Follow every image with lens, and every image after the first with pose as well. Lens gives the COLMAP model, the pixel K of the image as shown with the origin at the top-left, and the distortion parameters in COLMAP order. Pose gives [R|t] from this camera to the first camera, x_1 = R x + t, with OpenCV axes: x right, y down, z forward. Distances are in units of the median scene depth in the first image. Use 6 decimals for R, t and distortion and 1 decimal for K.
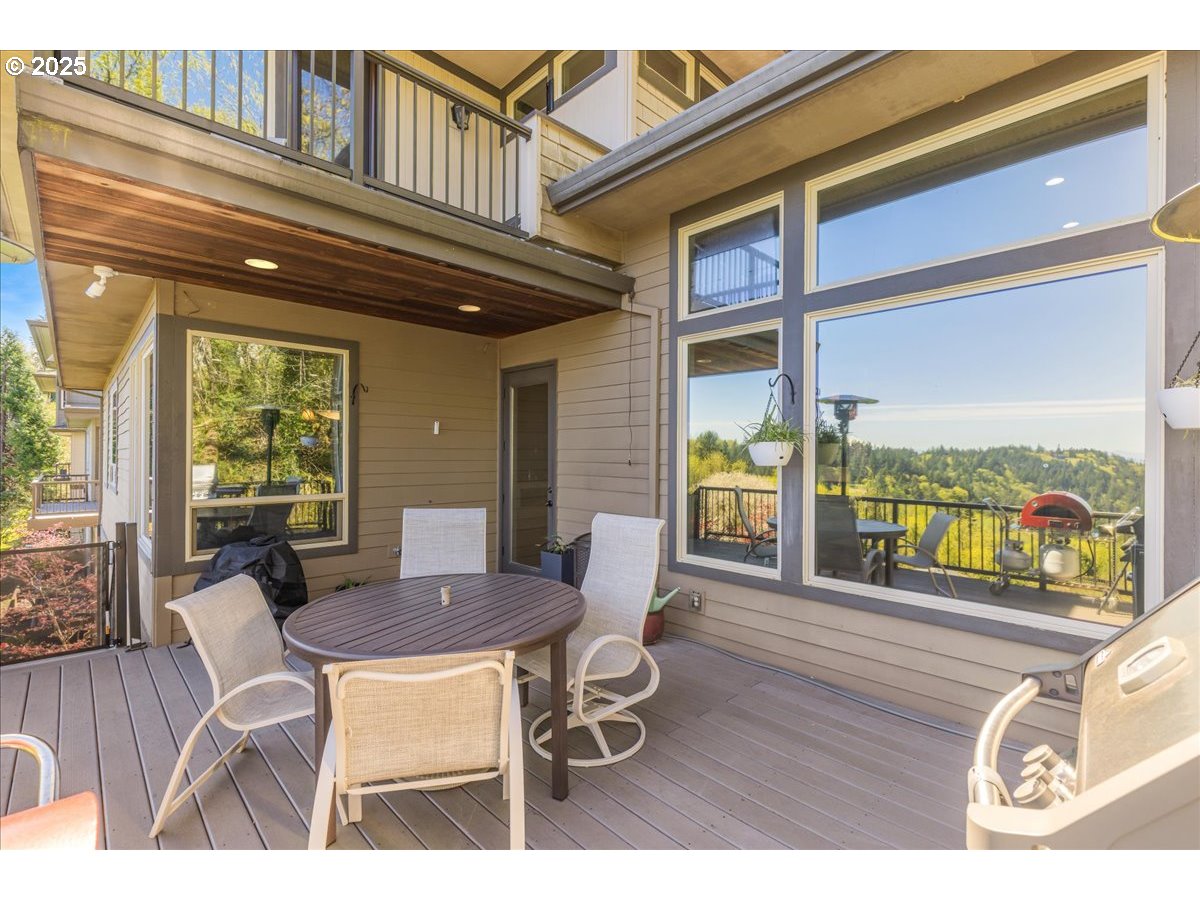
lens RADIAL K [[543.8, 0, 603.8], [0, 543.8, 451.3], [0, 0, 1]] dist [-0.001165, -0.001985]
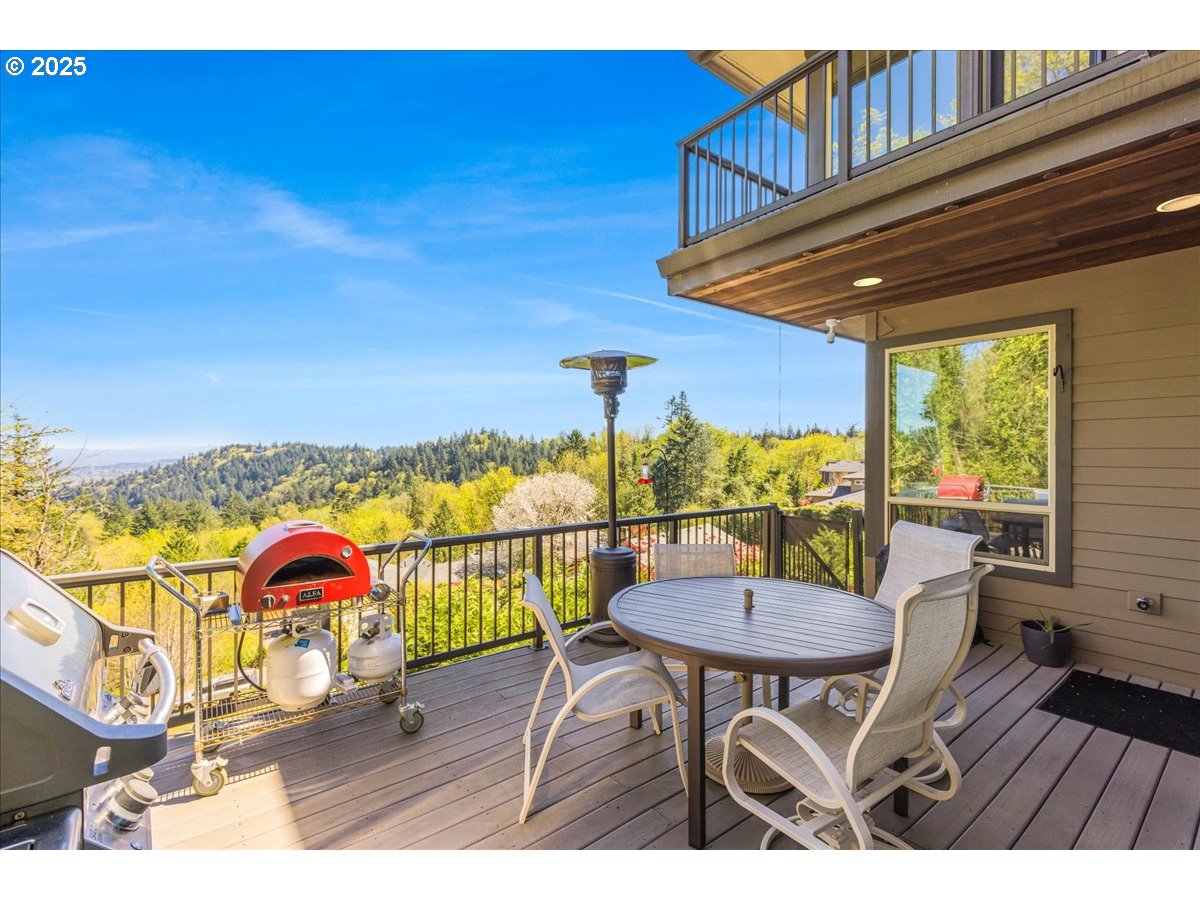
lens RADIAL K [[543.8, 0, 598.9], [0, 543.8, 447.1], [0, 0, 1]] dist [-0.001165, -0.001985]
pose [[-0.130706, -0.015994, -0.991292, 0.487957], [0.002043, 0.999863, -0.016402, 0.003237], [0.991419, -0.004169, -0.130655, 0.573587]]
